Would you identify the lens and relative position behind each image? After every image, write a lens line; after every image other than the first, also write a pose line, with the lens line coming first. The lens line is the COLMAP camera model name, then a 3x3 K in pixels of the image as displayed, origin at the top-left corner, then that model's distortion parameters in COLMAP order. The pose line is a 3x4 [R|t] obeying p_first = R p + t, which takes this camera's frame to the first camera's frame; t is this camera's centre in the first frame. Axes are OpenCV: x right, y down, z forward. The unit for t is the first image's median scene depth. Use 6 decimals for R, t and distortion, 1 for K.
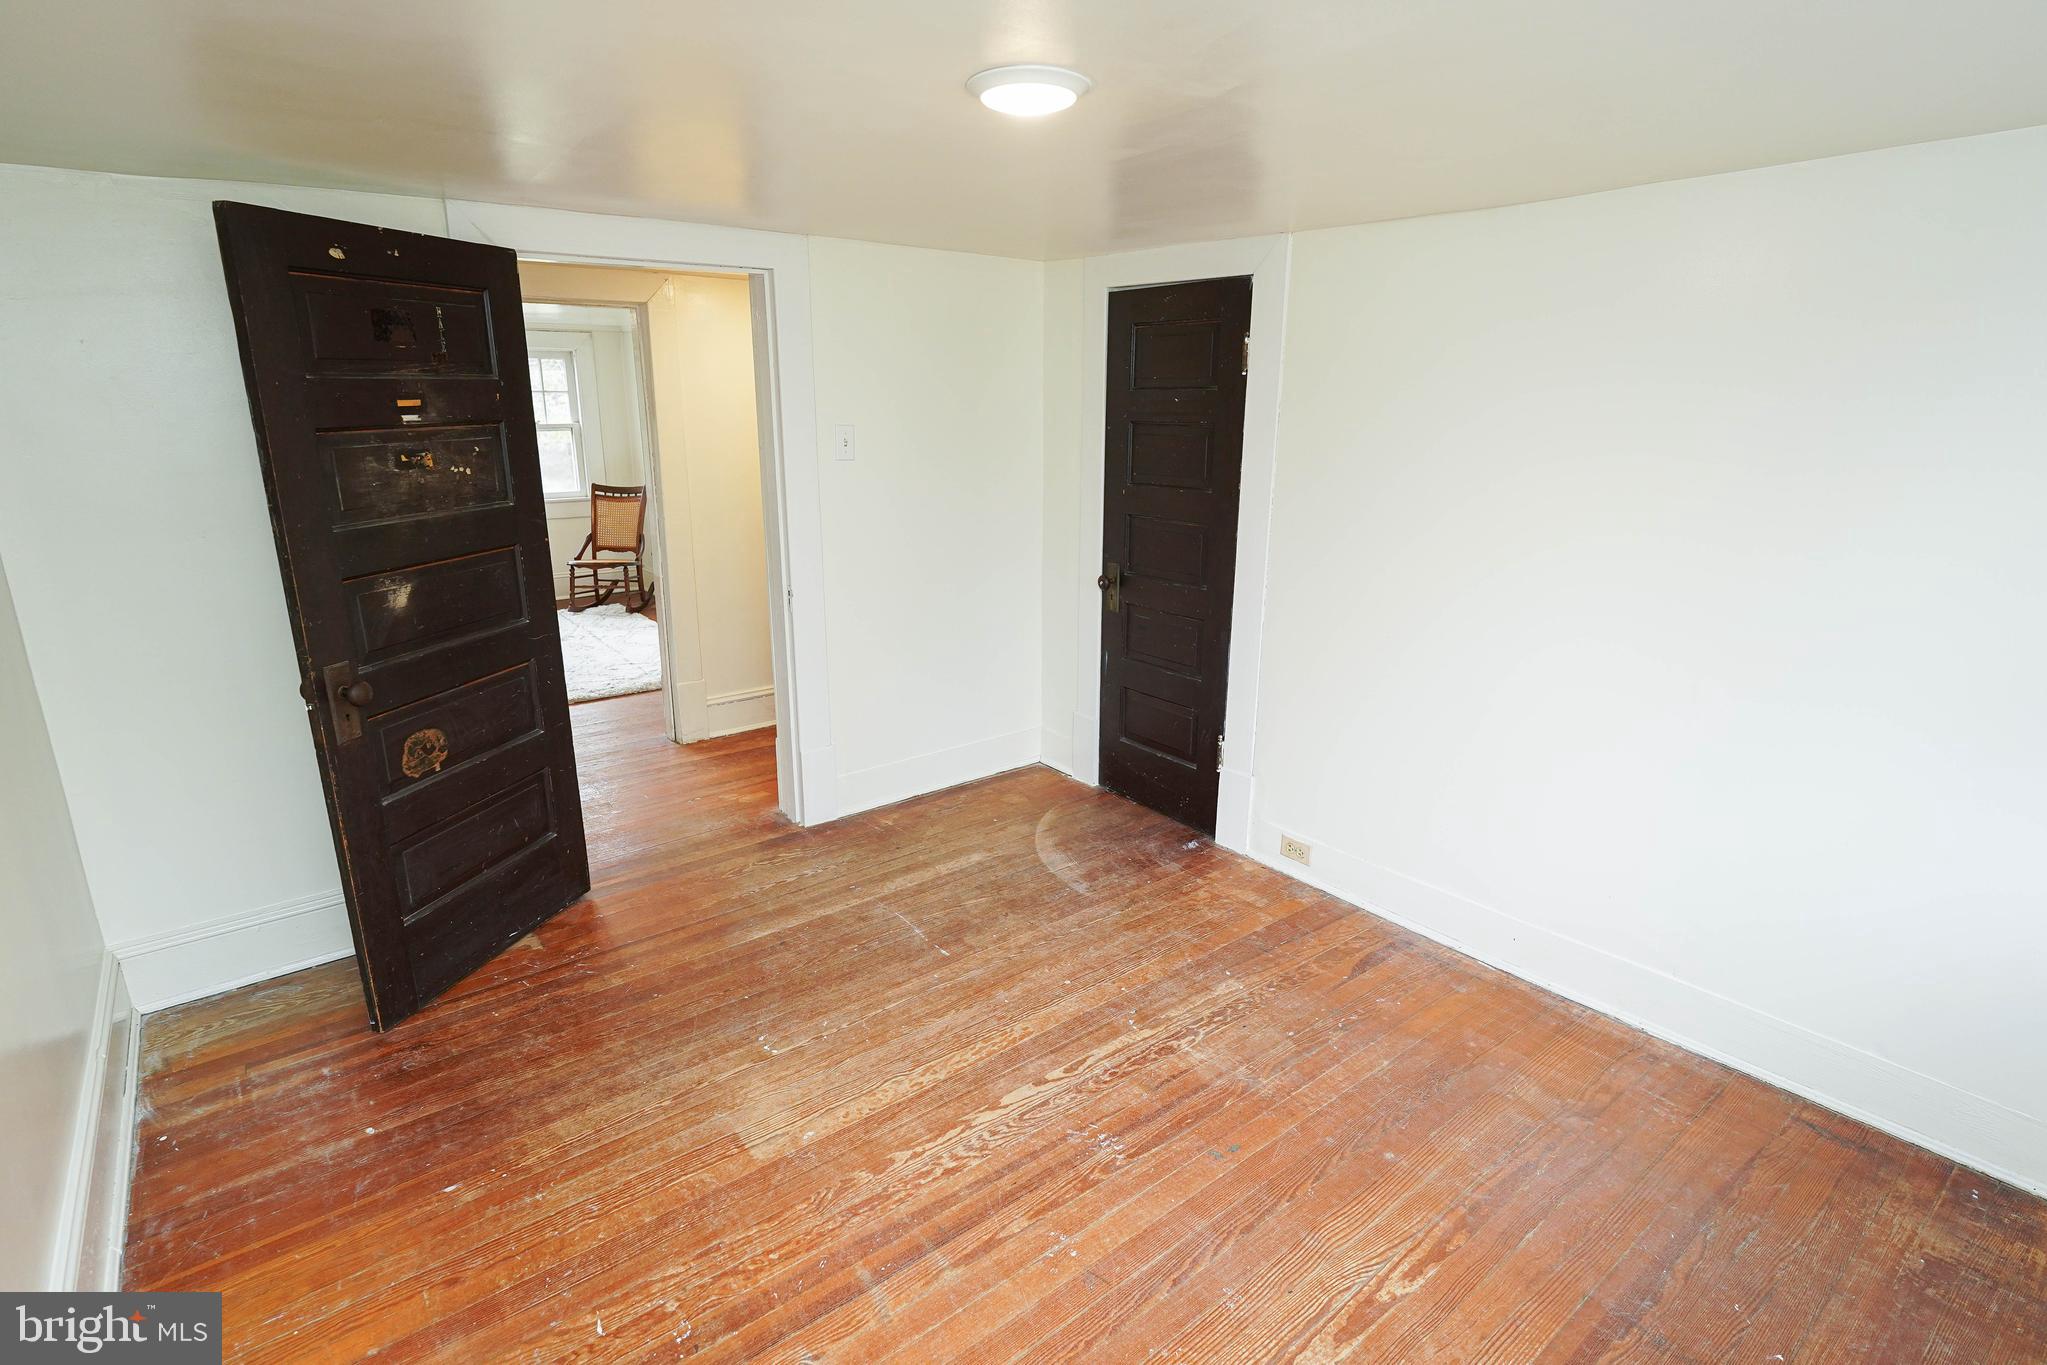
lens RADIAL K [[1014.8, 0, 1018.3], [0, 1014.8, 676.1], [0, 0, 1]] dist [-0.011880, -0.000789]
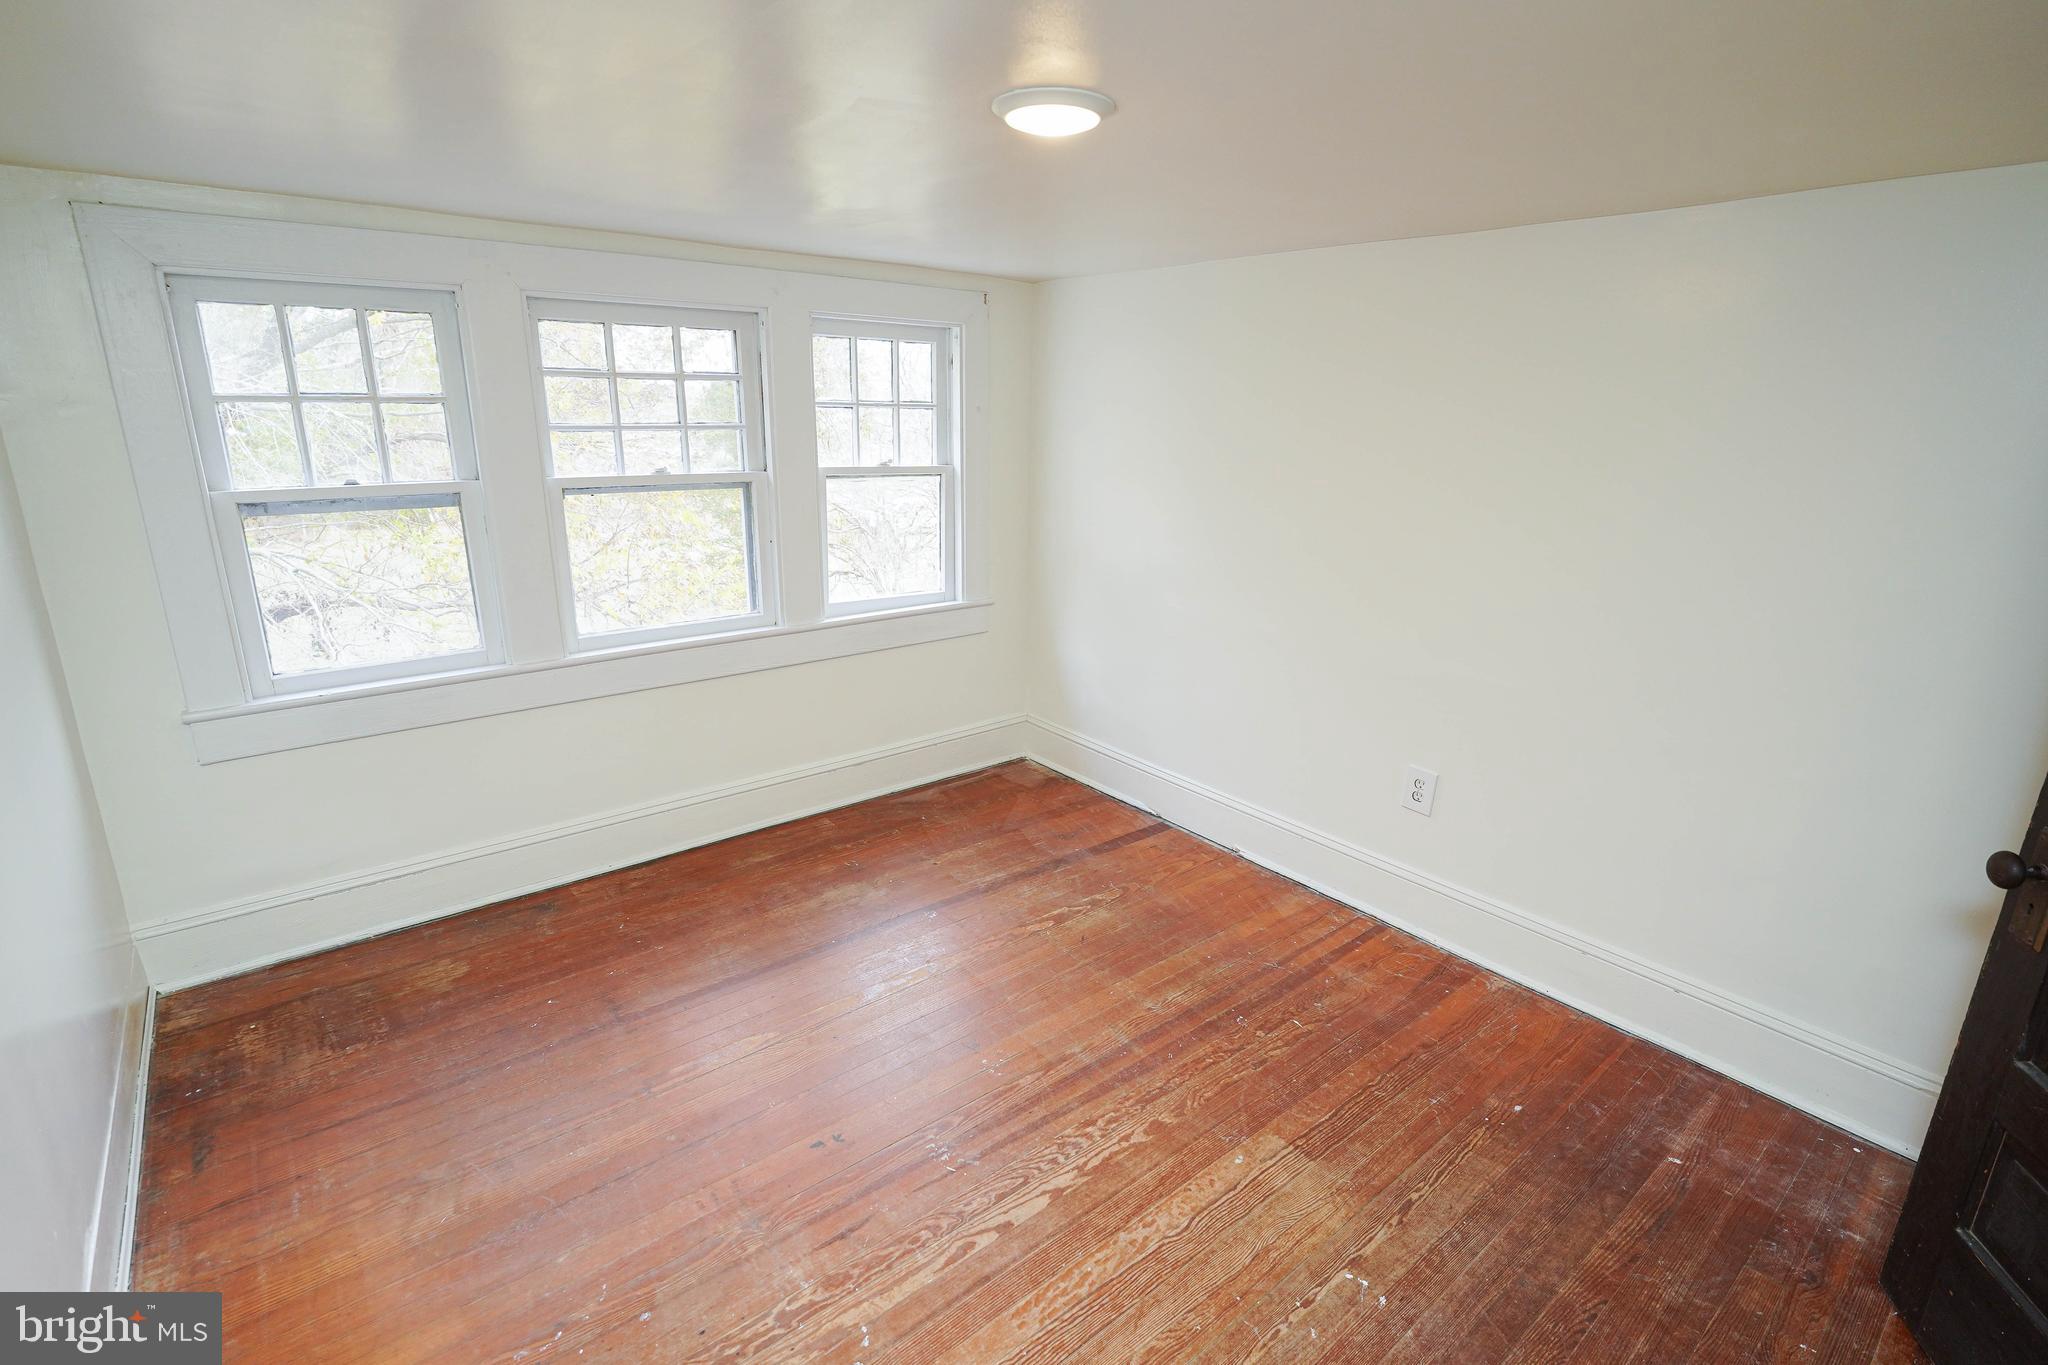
lens RADIAL K [[955.4, 0, 999.5], [0, 955.4, 678.0], [0, 0, 1]] dist [-0.014372, 0.002759]
pose [[-0.999769, -0.020934, 0.004870, 0.031073], [-0.015359, 0.854371, 0.519437, -0.395600], [-0.015035, 0.519242, -0.854495, 1.417006]]
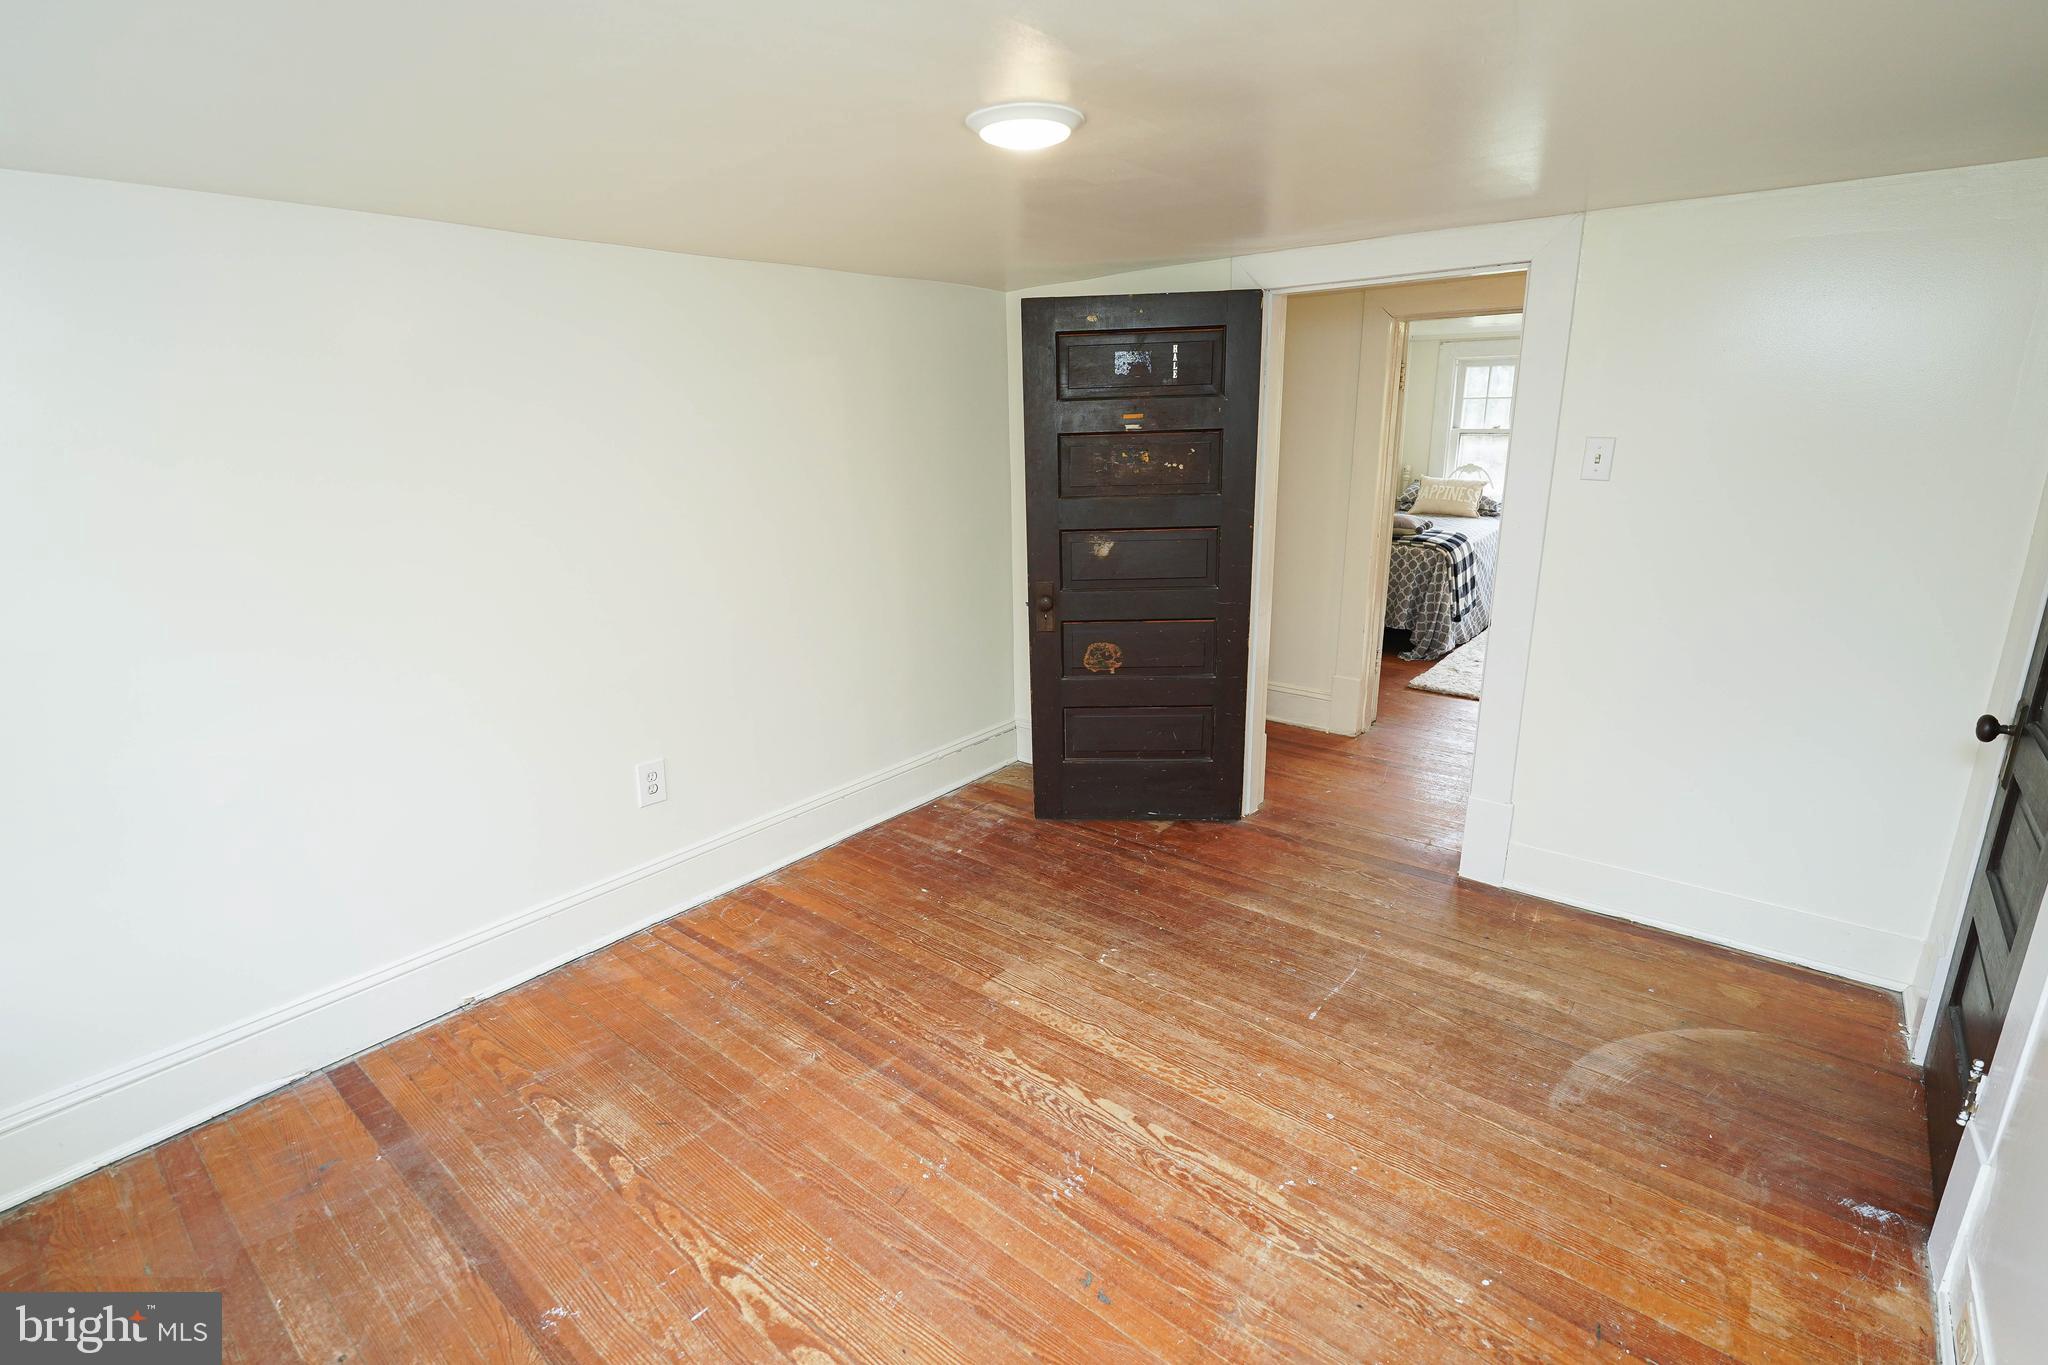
lens RADIAL K [[955.4, 0, 1013.0], [0, 955.4, 684.6], [0, 0, 1]] dist [-0.014372, 0.002759]
pose [[0.203583, 0.260788, -0.943686, 0.735411], [-0.237843, 0.948171, 0.210717, -0.155238], [0.949729, 0.181551, 0.255058, 0.566816]]
